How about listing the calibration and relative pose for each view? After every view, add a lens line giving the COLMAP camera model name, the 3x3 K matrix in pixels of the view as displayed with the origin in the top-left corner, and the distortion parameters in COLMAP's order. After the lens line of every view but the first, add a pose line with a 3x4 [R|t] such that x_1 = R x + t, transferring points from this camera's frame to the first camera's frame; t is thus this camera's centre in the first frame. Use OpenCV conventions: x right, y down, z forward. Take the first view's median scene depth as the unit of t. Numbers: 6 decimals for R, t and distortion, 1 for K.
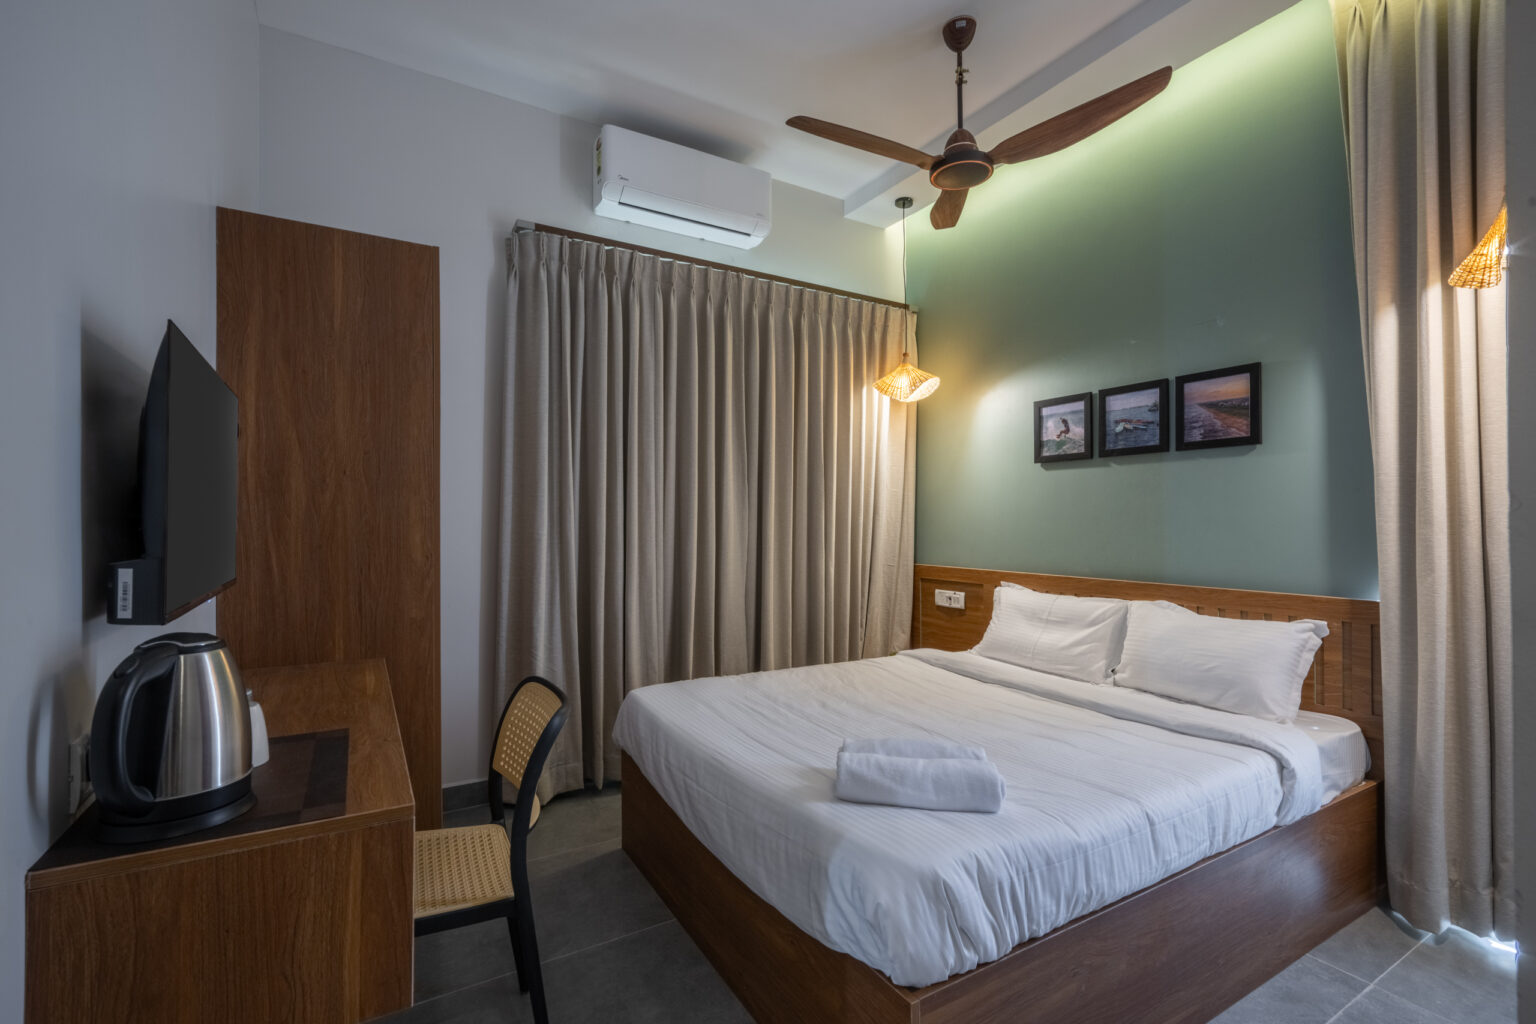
lens RADIAL K [[691.2, 0, 768.0], [0, 691.2, 512.0], [0, 0, 1]] dist [-0.000704, -0.000490]
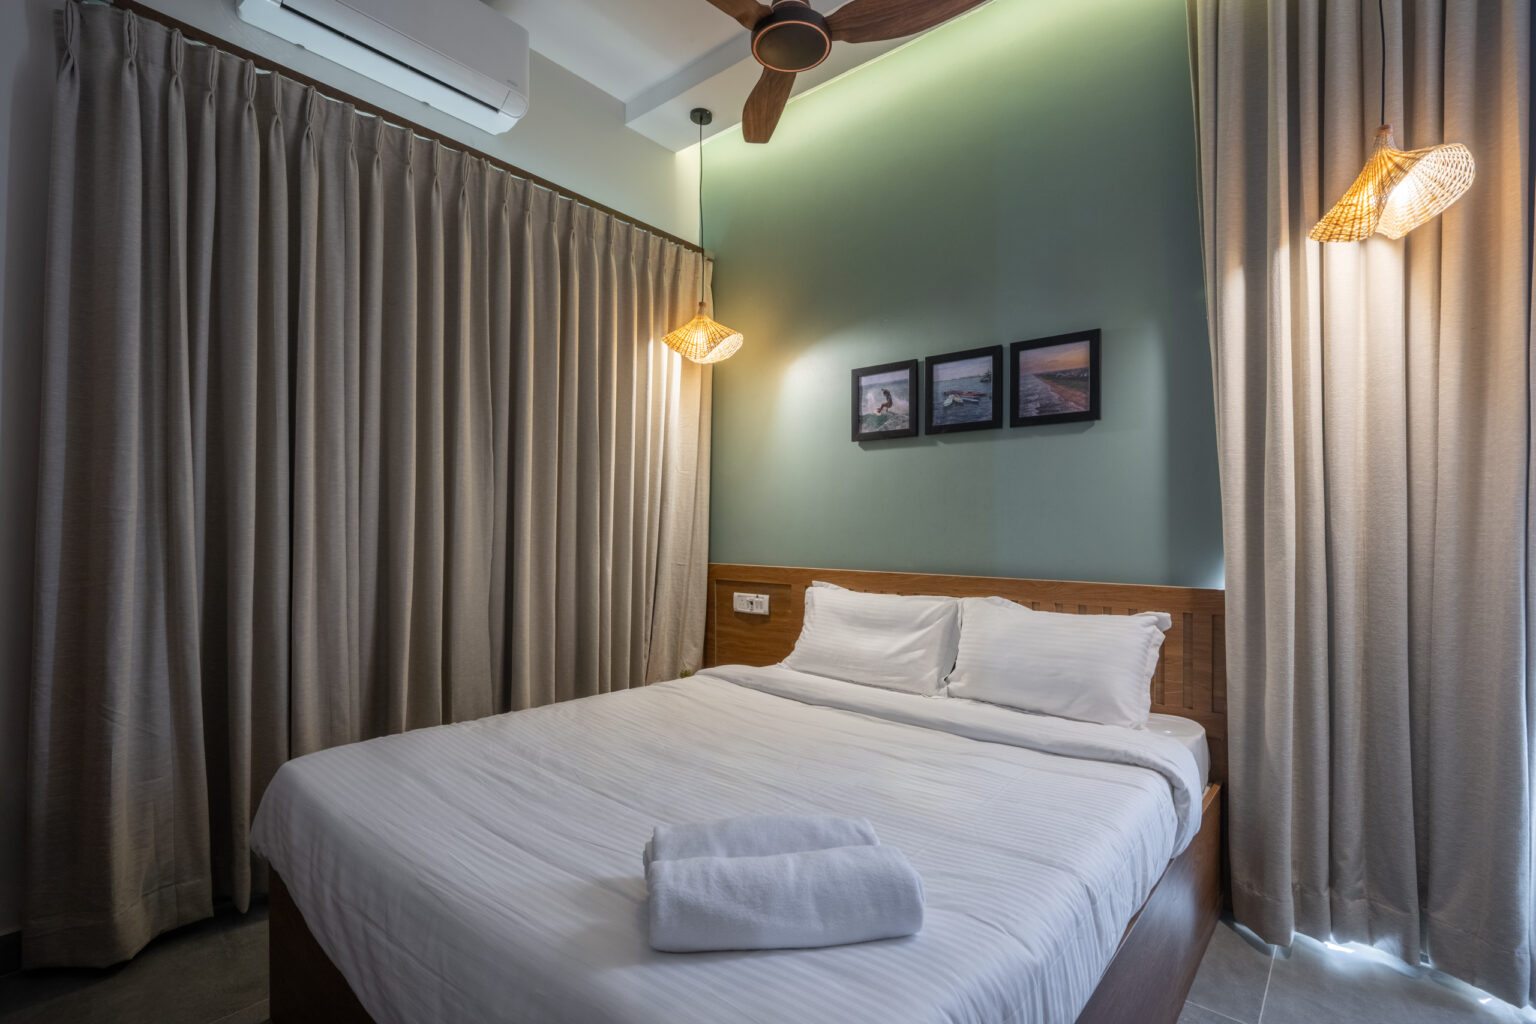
lens RADIAL K [[719.4, 0, 765.1], [0, 719.4, 534.2], [0, 0, 1]] dist [-0.000800, -0.000087]
pose [[0.947423, 0.003083, 0.319969, -0.000417], [-0.009302, 0.999796, 0.017909, 0.035099], [-0.319849, -0.019944, 0.947259, 0.227681]]
